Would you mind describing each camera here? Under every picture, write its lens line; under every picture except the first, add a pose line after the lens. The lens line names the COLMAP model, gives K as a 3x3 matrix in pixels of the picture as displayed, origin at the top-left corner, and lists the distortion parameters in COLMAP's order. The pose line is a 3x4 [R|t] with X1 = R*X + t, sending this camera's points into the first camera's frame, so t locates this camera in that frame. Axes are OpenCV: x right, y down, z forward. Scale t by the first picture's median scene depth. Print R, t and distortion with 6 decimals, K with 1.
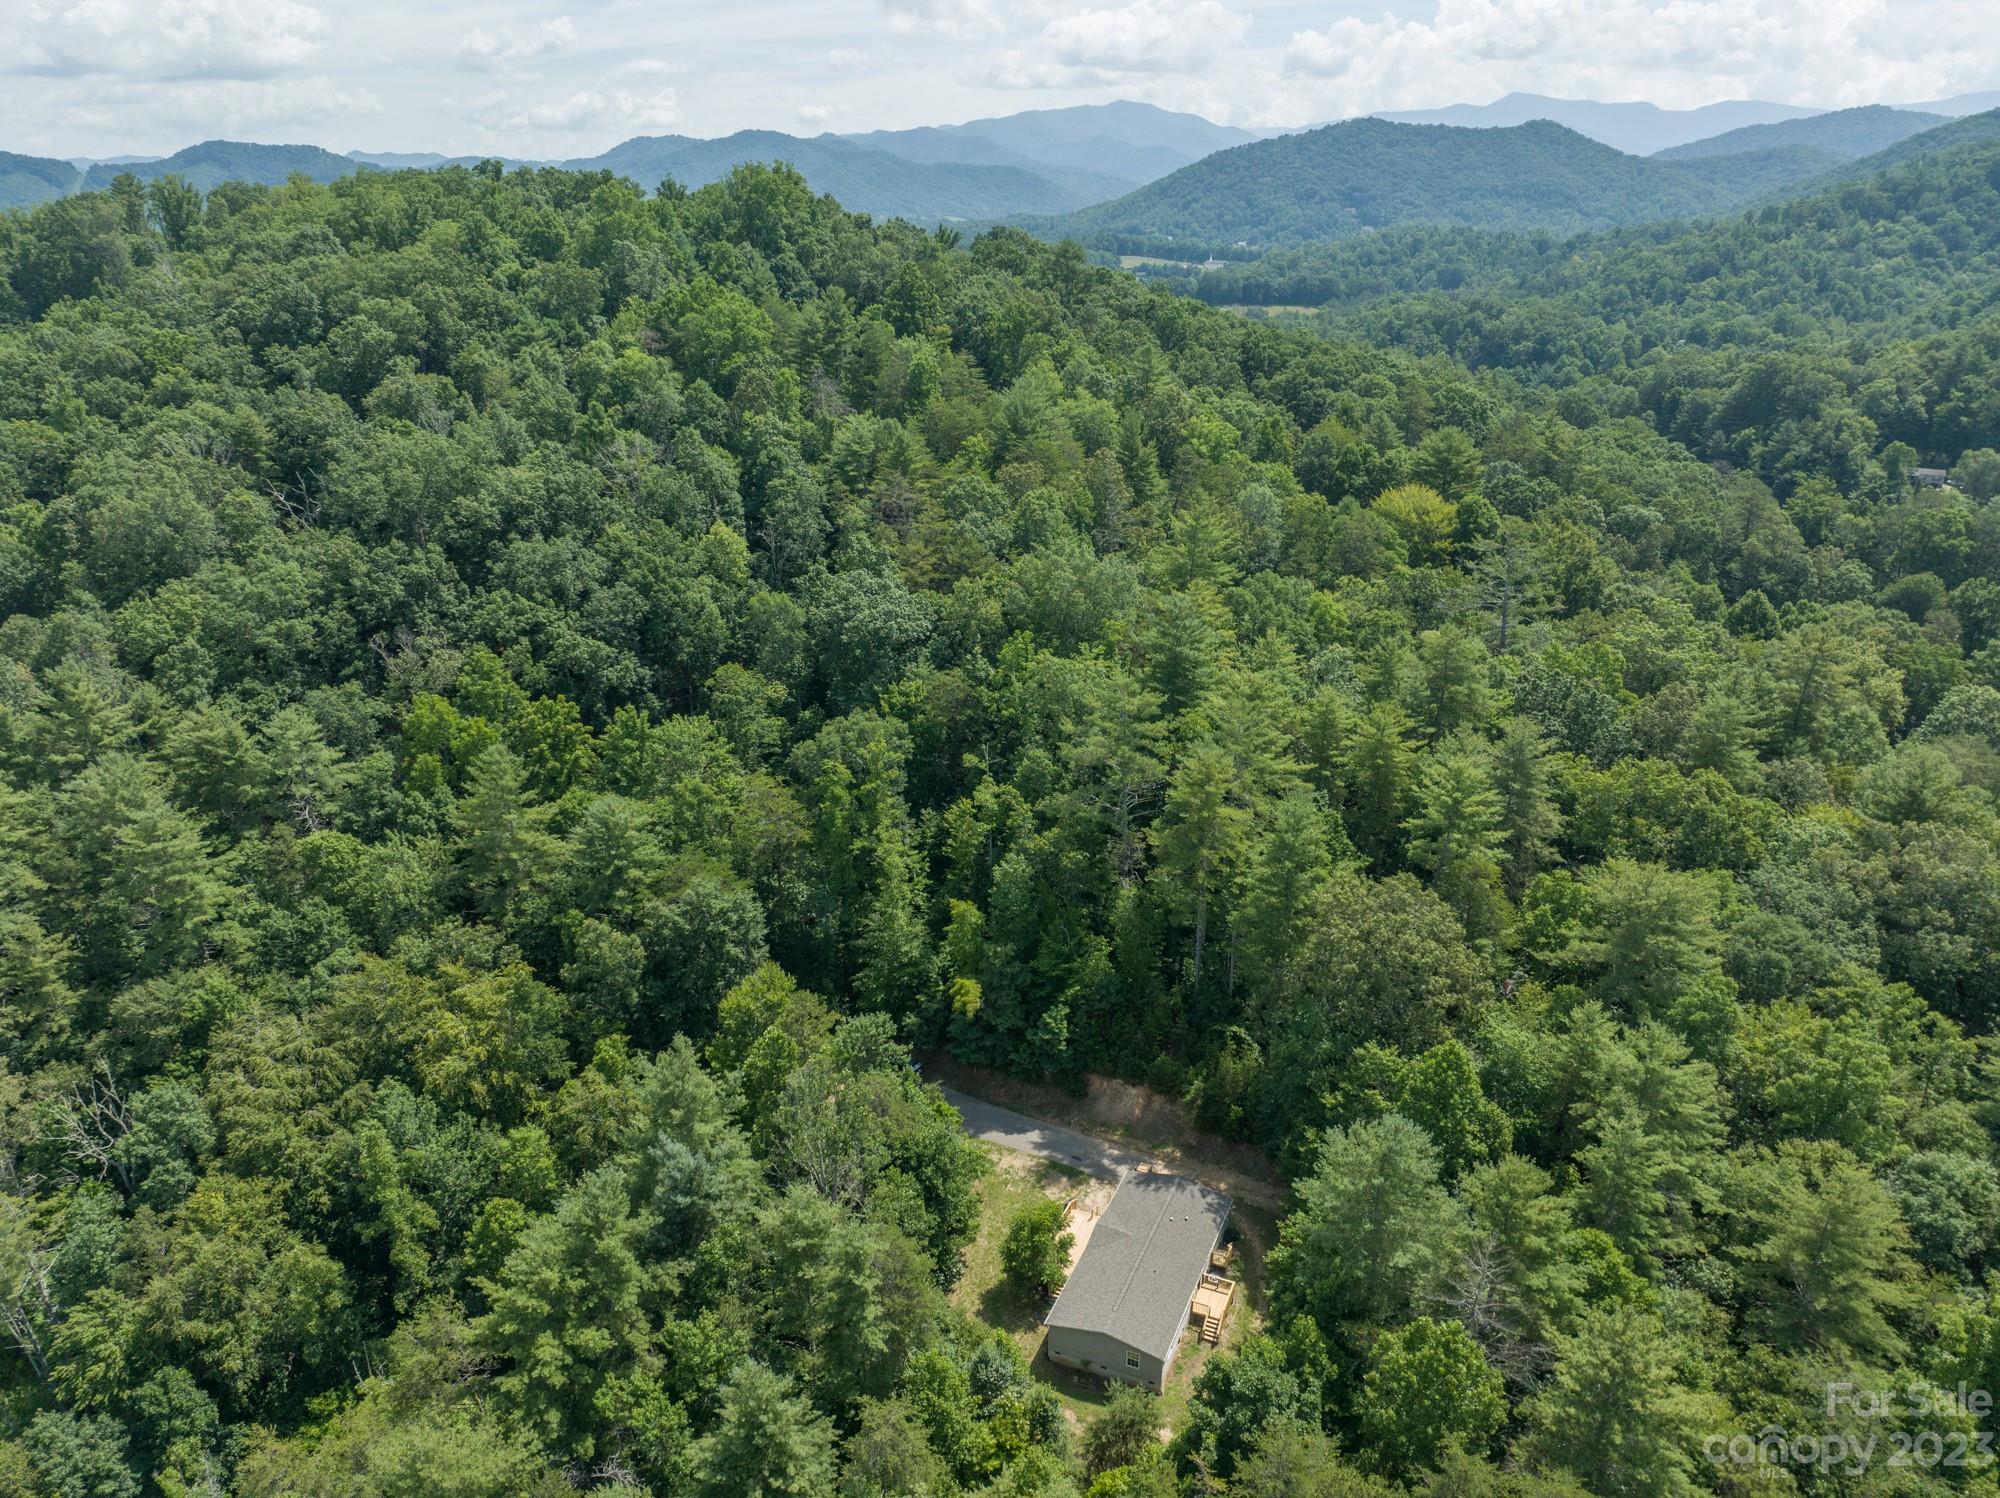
lens RADIAL K [[1406.2, 0, 1005.9], [0, 1406.2, 744.0], [0, 0, 1]] dist [-0.037965, 0.003423]
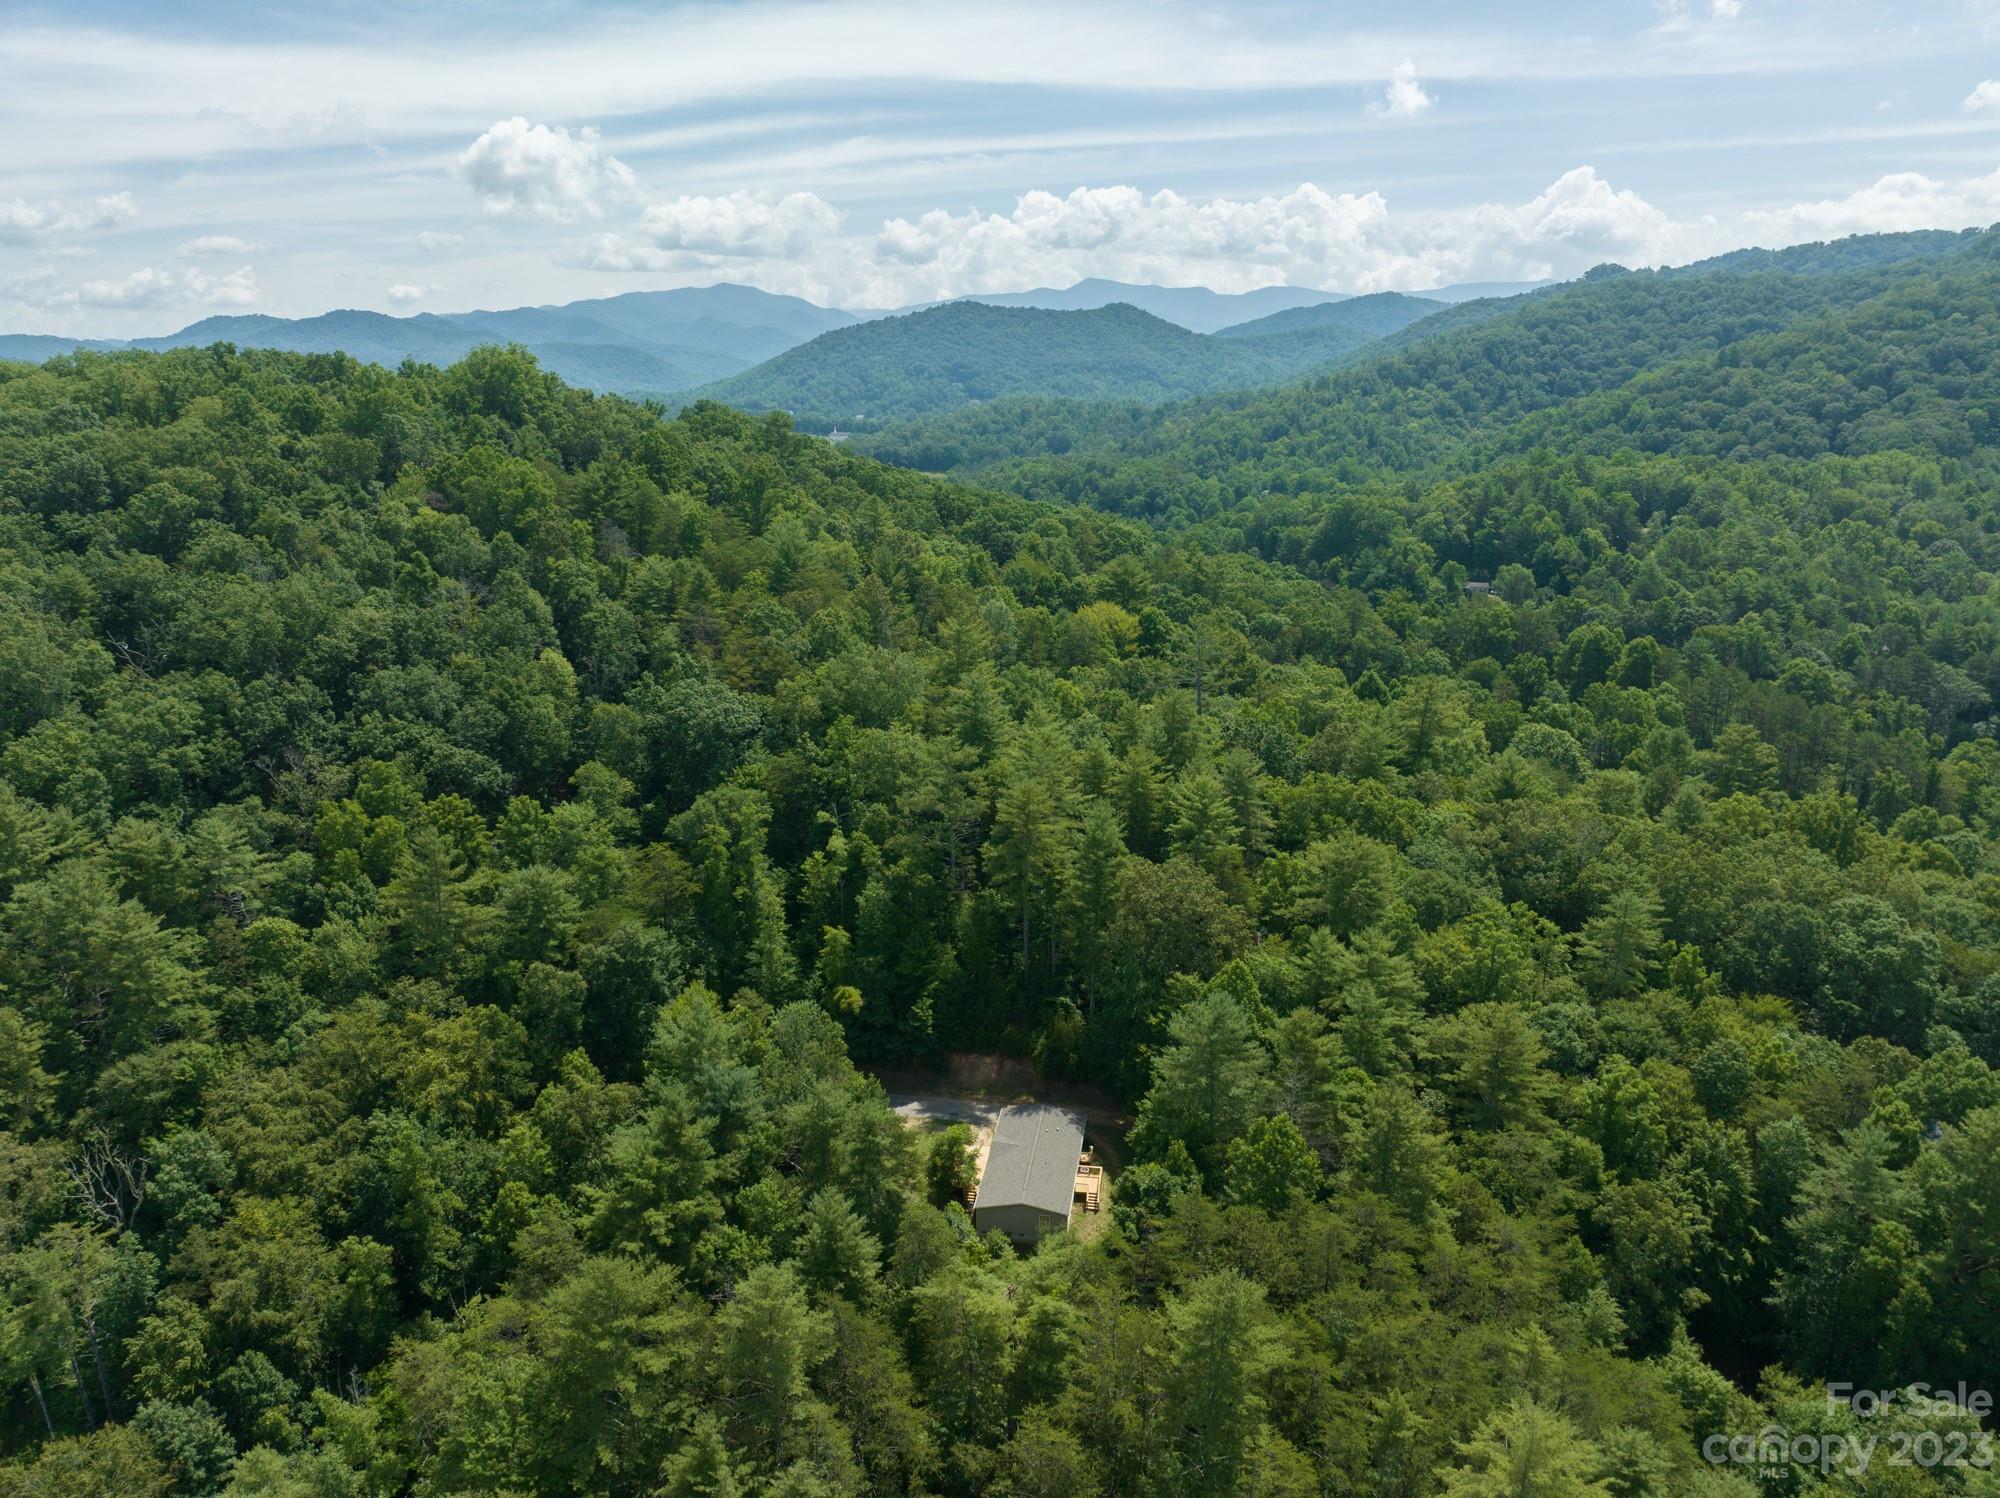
lens RADIAL K [[1408.3, 0, 1005.8], [0, 1408.3, 747.7], [0, 0, 1]] dist [-0.037774, 0.011621]
pose [[0.964929, -0.068789, 0.253339, -0.195762], [0.096892, 0.990242, -0.100164, 0.099479], [-0.243977, 0.121198, 0.962178, -0.251335]]
